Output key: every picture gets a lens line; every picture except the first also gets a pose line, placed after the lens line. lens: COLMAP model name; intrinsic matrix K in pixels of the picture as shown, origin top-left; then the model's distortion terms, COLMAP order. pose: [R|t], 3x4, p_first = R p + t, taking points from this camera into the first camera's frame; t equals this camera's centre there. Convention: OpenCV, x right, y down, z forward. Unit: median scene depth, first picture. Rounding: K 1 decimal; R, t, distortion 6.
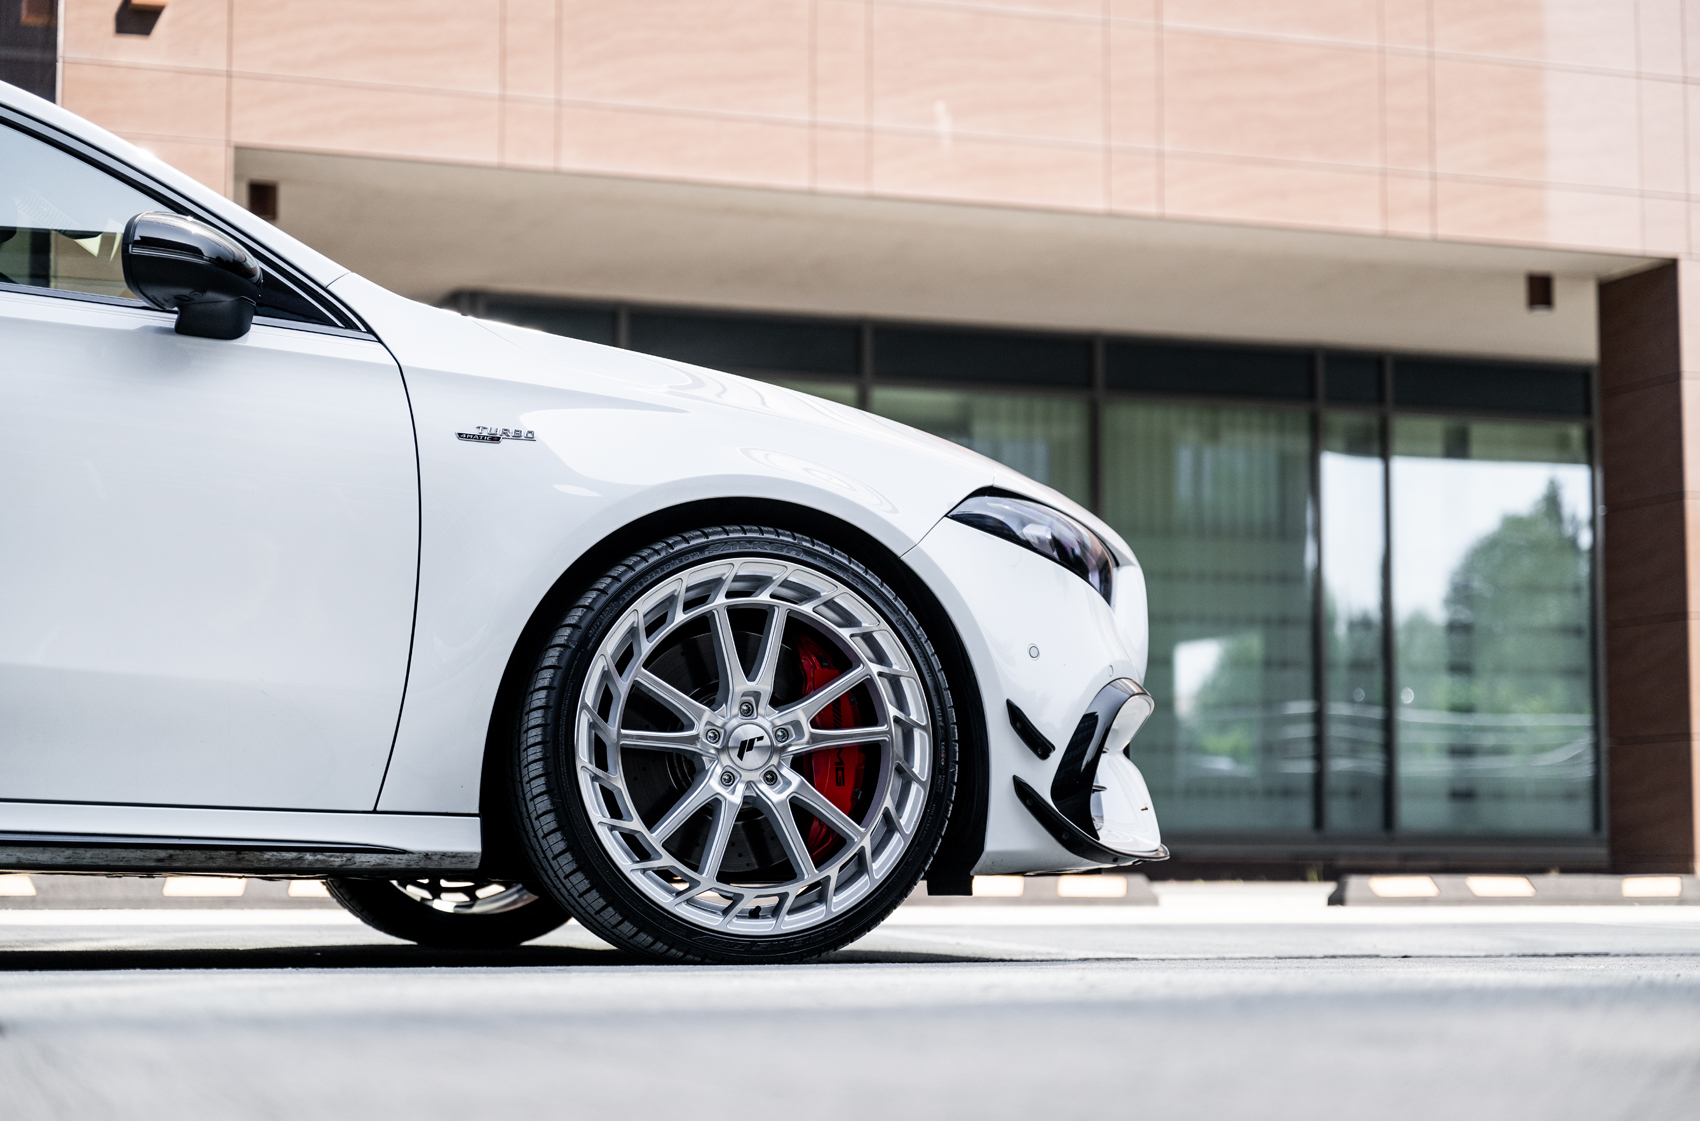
lens RADIAL K [[3333.4, 0, 850.0], [0, 3333.4, 560.5], [0, 0, 1]] dist [0.009181, -0.108451]
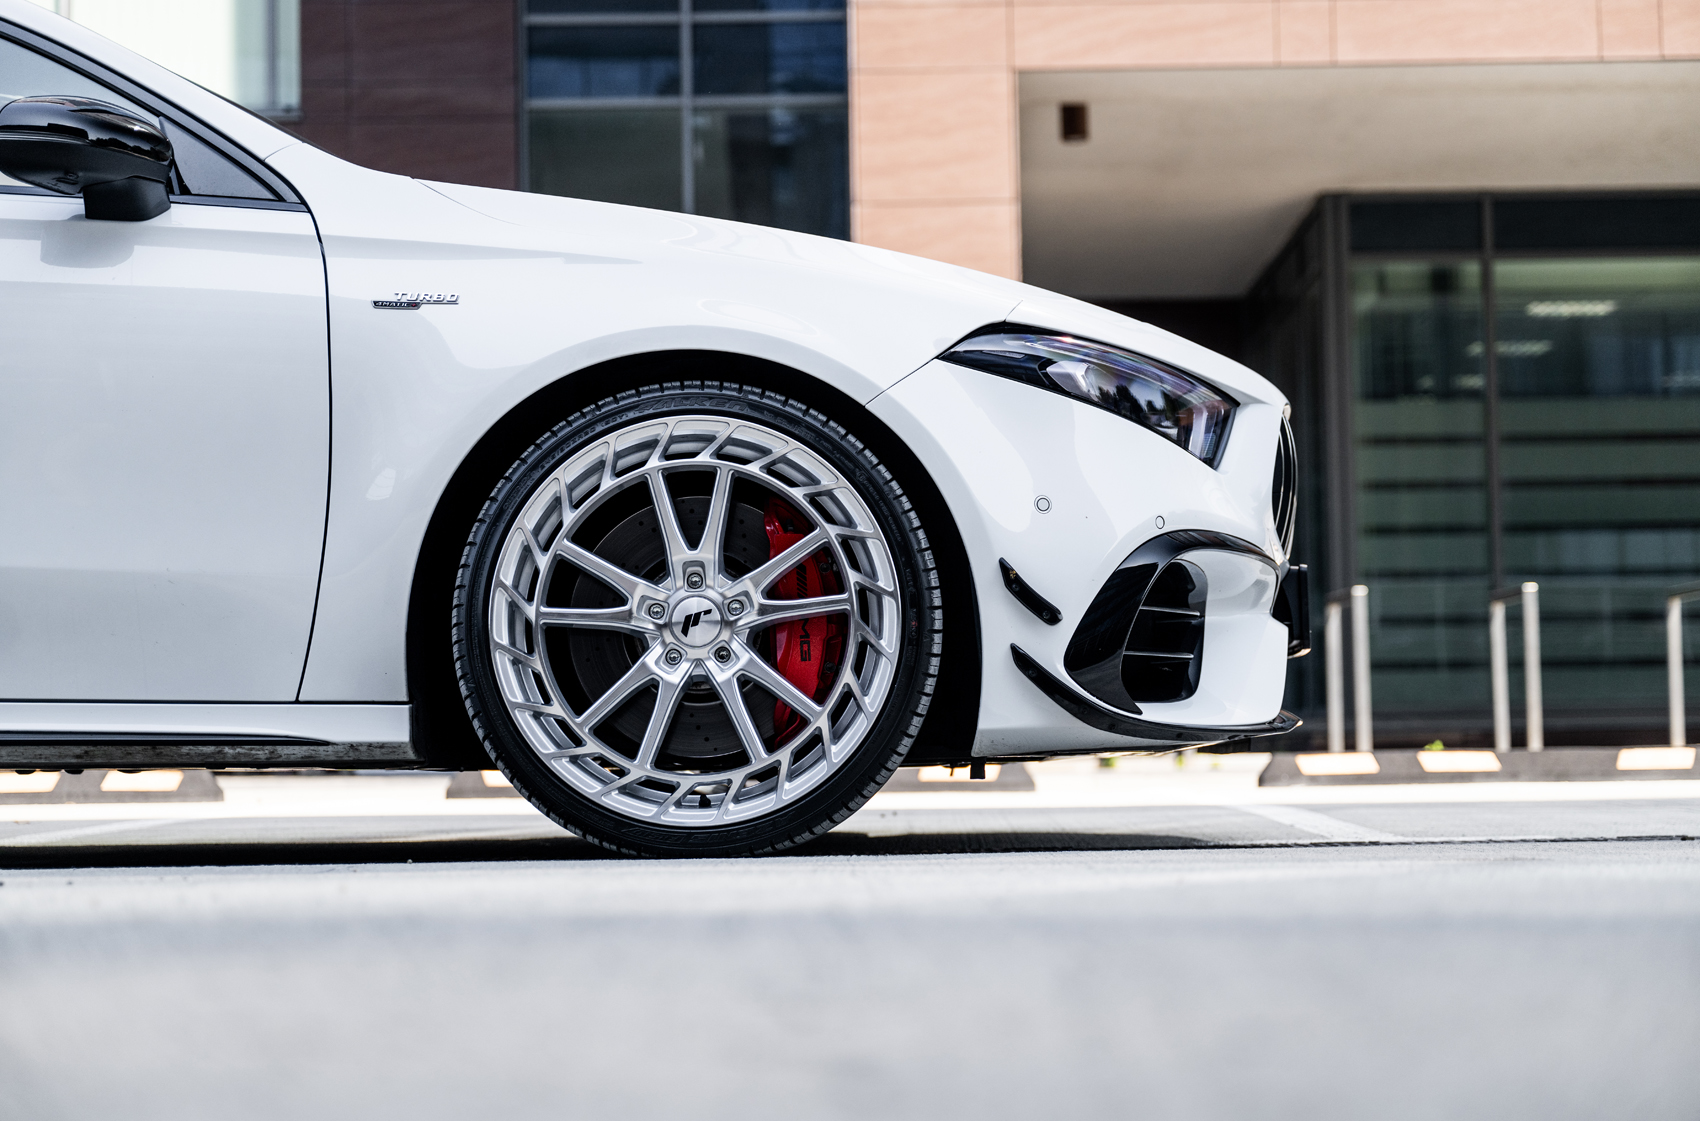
lens RADIAL K [[3060.6, 0, 850.0], [0, 3060.6, 560.5], [0, 0, 1]] dist [-0.028554, 0.099835]
pose [[0.935493, -0.040350, -0.351035, 0.305986], [0.050818, 0.998494, 0.020657, 0.023878], [0.349673, -0.037163, 0.936134, 0.227016]]
